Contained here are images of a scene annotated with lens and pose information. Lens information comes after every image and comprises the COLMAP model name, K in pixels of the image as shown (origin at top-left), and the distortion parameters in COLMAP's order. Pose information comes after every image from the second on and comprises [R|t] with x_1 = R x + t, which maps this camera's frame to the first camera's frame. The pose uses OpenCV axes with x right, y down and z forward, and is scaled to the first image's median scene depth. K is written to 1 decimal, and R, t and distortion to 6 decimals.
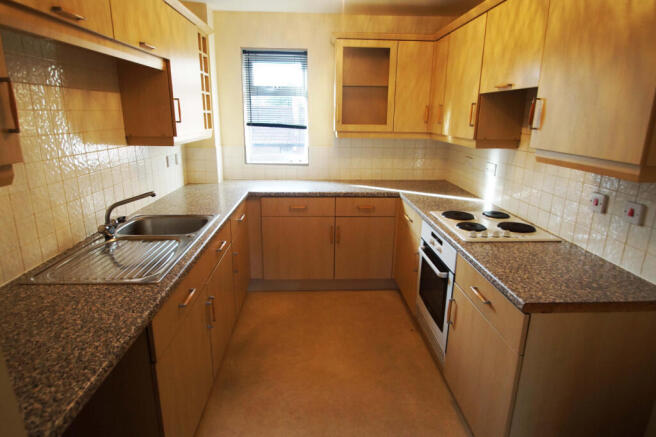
lens RADIAL K [[371.9, 0, 328.0], [0, 371.9, 218.5], [0, 0, 1]] dist [-0.015200, -0.001367]
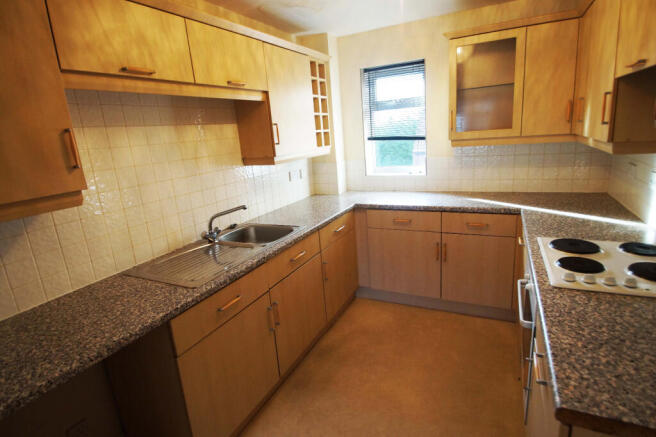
lens RADIAL K [[338.6, 0, 328.0], [0, 338.6, 218.5], [0, 0, 1]] dist [0.006640, -0.020490]
pose [[0.866635, 0.045966, -0.496821, 0.202590], [-0.048200, 0.998803, 0.008332, -0.035329], [0.496609, 0.016726, 0.867813, 0.131293]]
